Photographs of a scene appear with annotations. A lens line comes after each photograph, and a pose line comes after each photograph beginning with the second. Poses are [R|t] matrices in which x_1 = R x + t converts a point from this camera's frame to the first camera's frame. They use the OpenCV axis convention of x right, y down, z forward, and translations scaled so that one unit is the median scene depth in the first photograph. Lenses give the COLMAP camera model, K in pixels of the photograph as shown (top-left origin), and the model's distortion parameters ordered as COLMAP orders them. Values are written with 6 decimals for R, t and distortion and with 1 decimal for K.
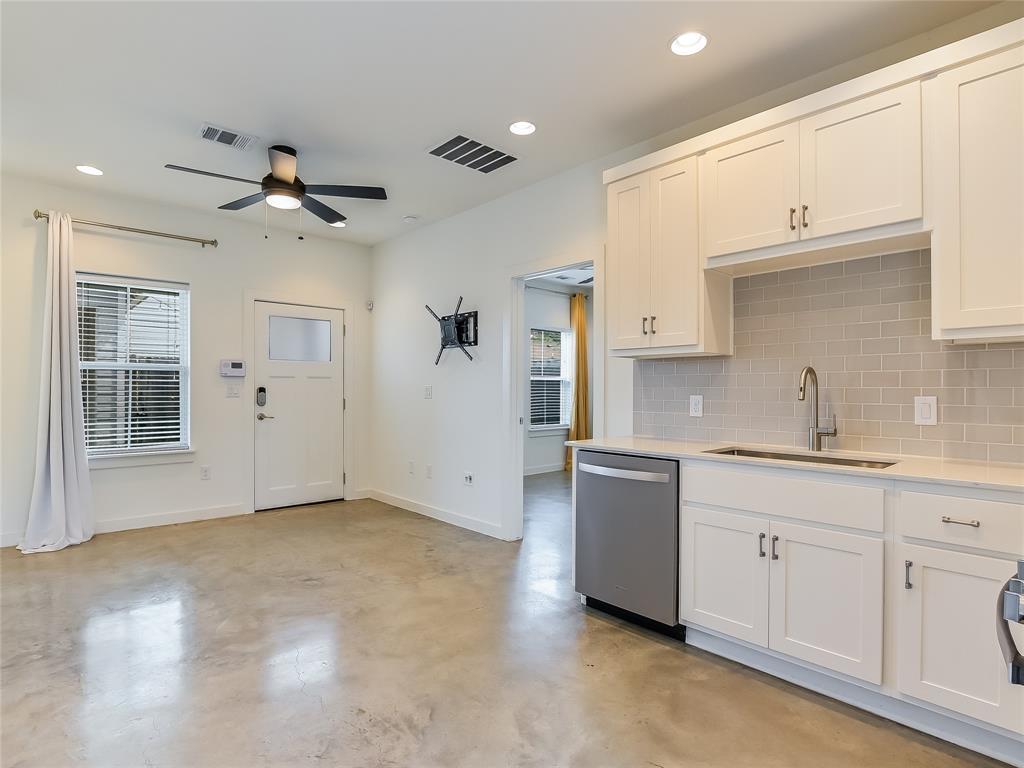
lens RADIAL K [[564.0, 0, 512.0], [0, 564.0, 384.0], [0, 0, 1]] dist [-0.000022, -0.000499]
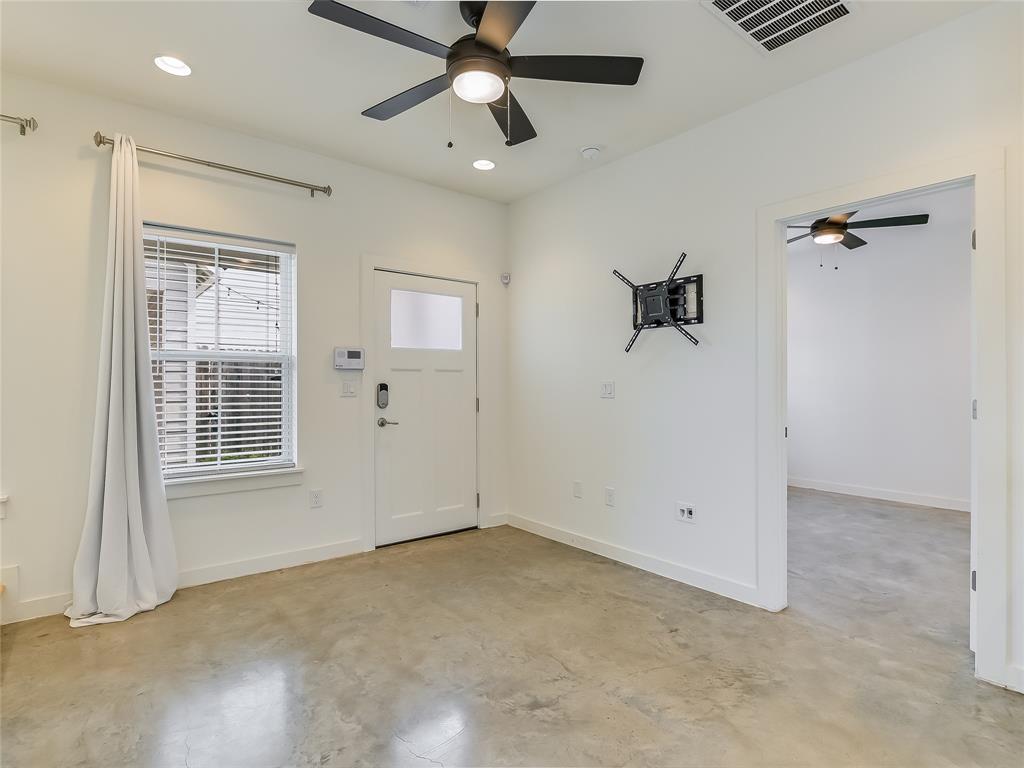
lens RADIAL K [[541.7, 0, 512.4], [0, 541.7, 379.6], [0, 0, 1]] dist [-0.001083, -0.000737]
pose [[0.998952, -0.002690, -0.045690, -0.263848], [0.002729, 0.999996, 0.000773, 0.000351], [0.045687, -0.000897, 0.998955, 0.312670]]
